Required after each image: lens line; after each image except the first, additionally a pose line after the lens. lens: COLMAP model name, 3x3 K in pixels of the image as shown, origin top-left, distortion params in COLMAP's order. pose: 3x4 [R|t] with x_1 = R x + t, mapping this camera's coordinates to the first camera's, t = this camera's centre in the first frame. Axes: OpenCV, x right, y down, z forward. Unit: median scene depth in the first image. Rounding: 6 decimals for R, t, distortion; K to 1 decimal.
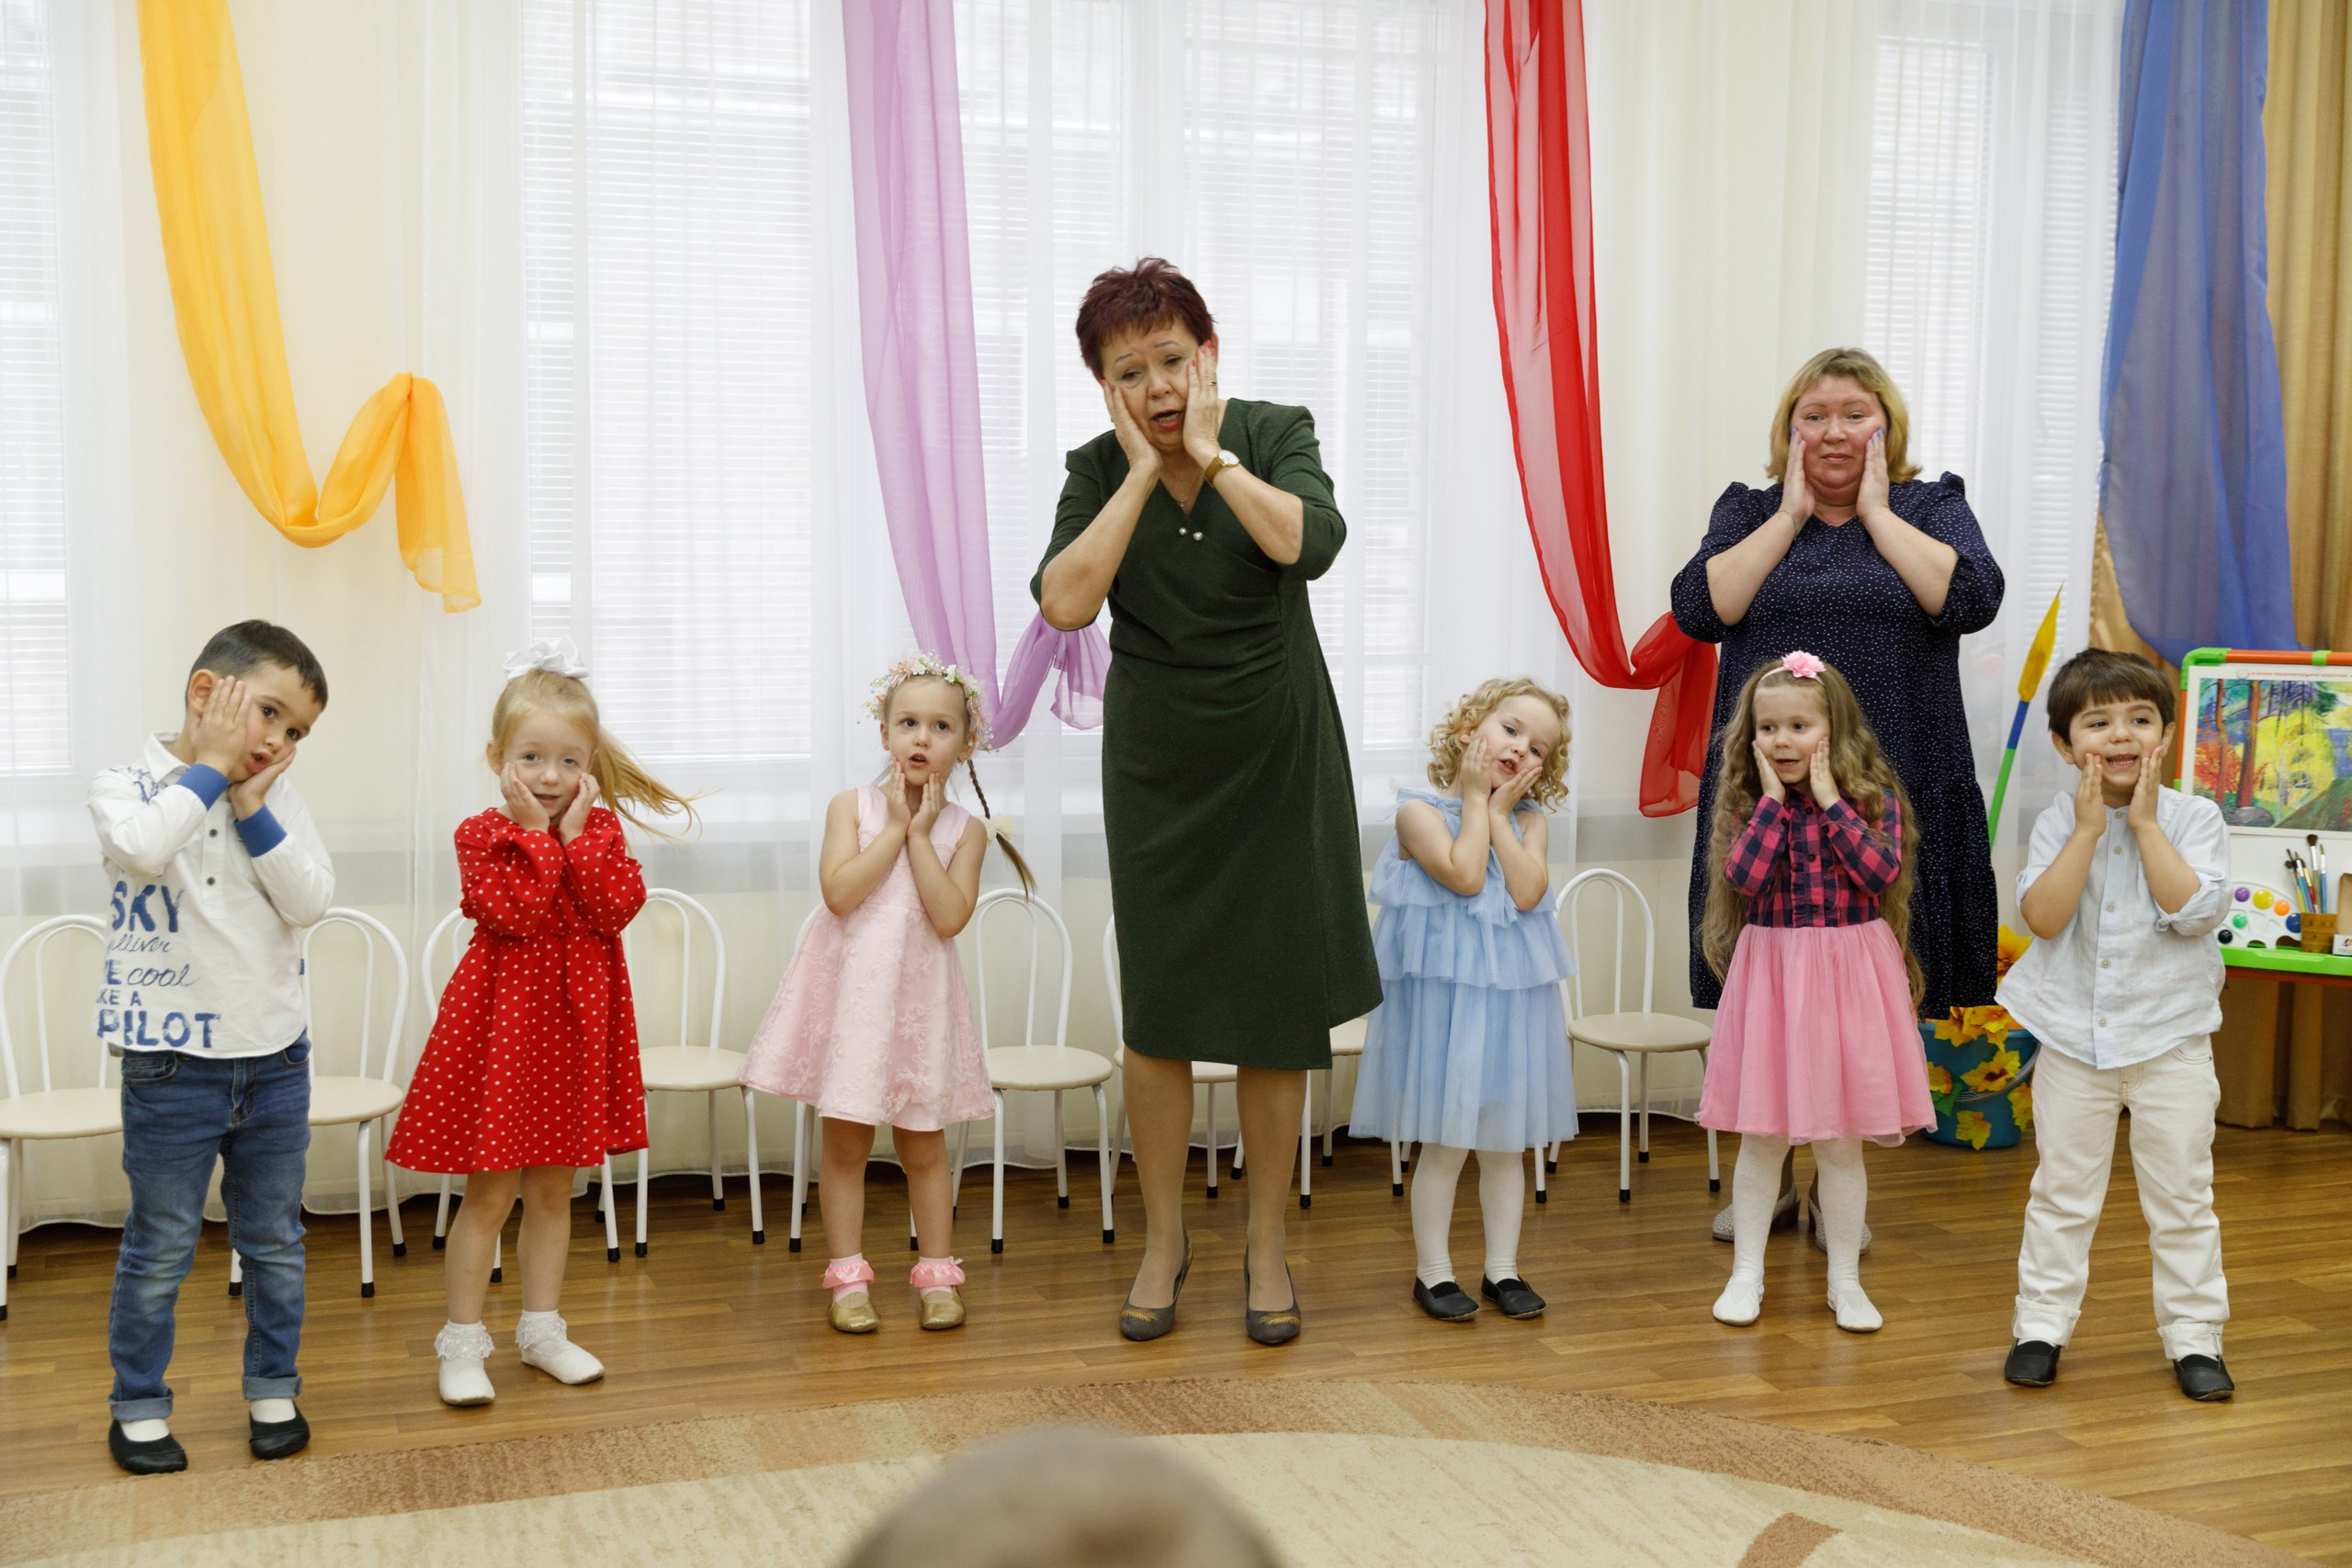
lens RADIAL K [[2685.7, 0, 1176.0], [0, 2685.7, 784.0], [0, 0, 1]] dist [0.000300, 0.023316]
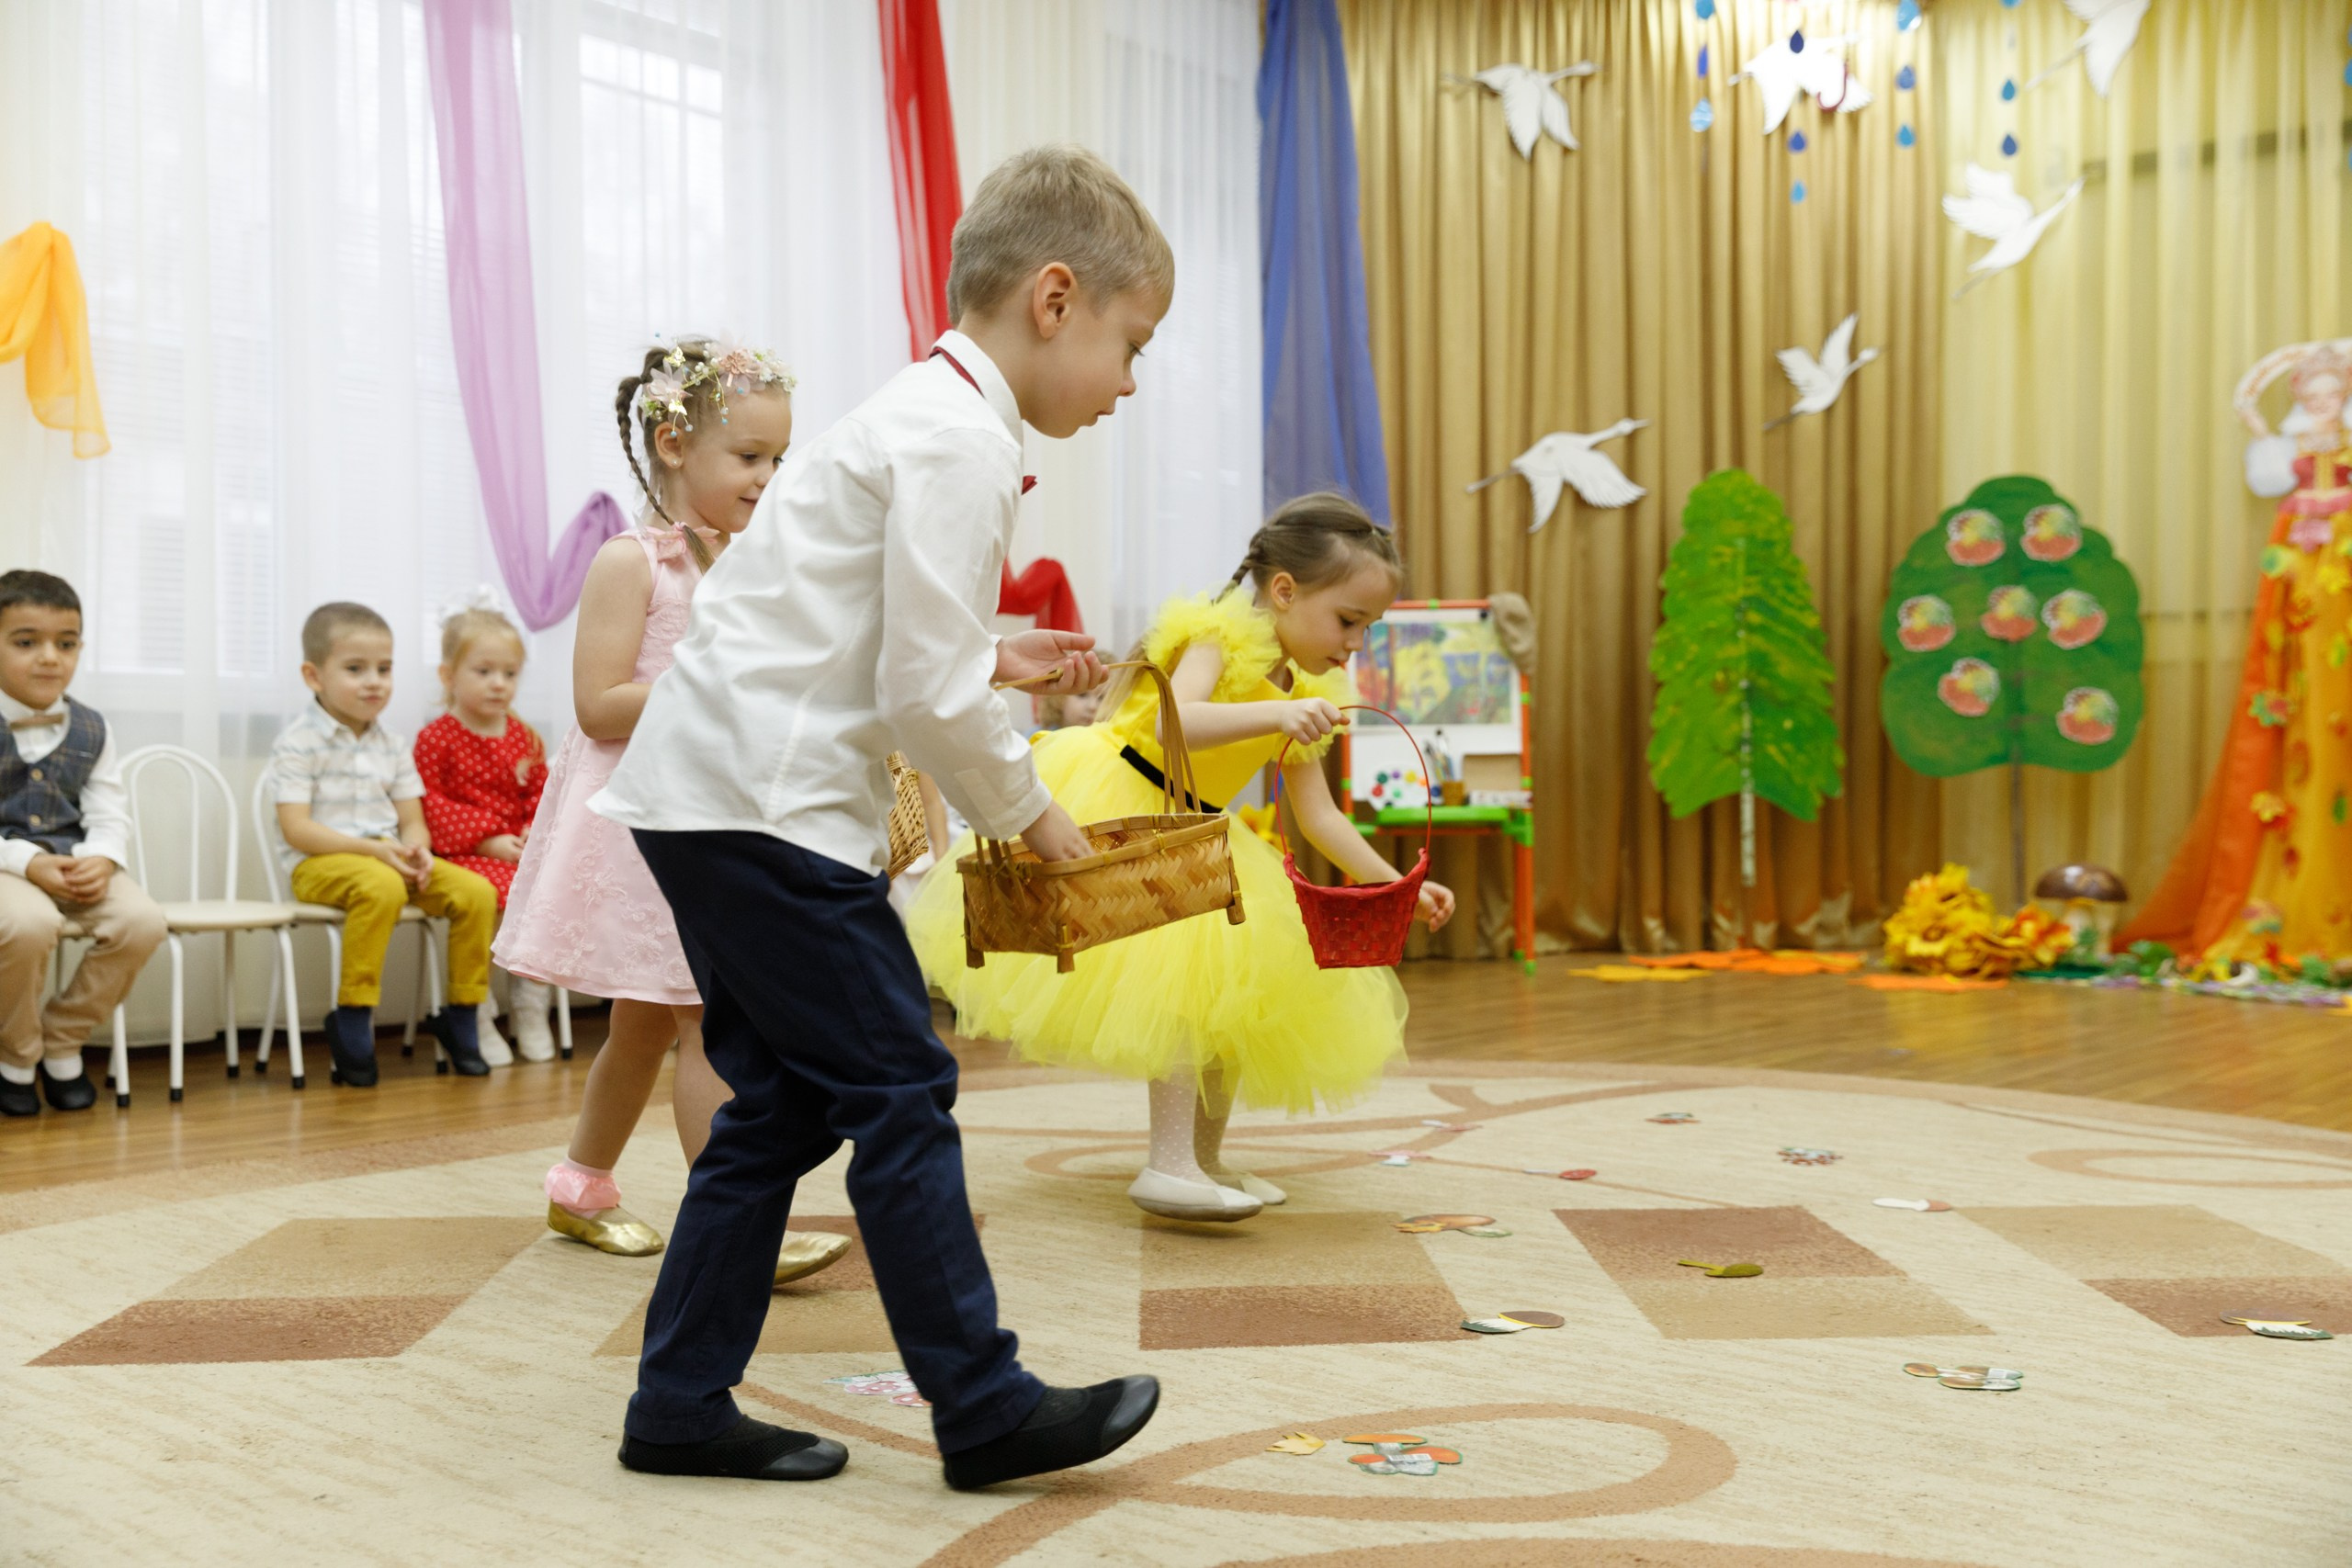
lens RADIAL K [[2353.9, 0, 1176.0], [0, 2353.9, 784.0], [0, 0, 1]] dist [0.021311, 0.004491]
pose [[0.864036, -0.013904, 0.503239, -0.372571], [0.061258, 0.995094, -0.077684, 0.159717], [-0.499690, 0.097950, 0.860649, 0.018979]]
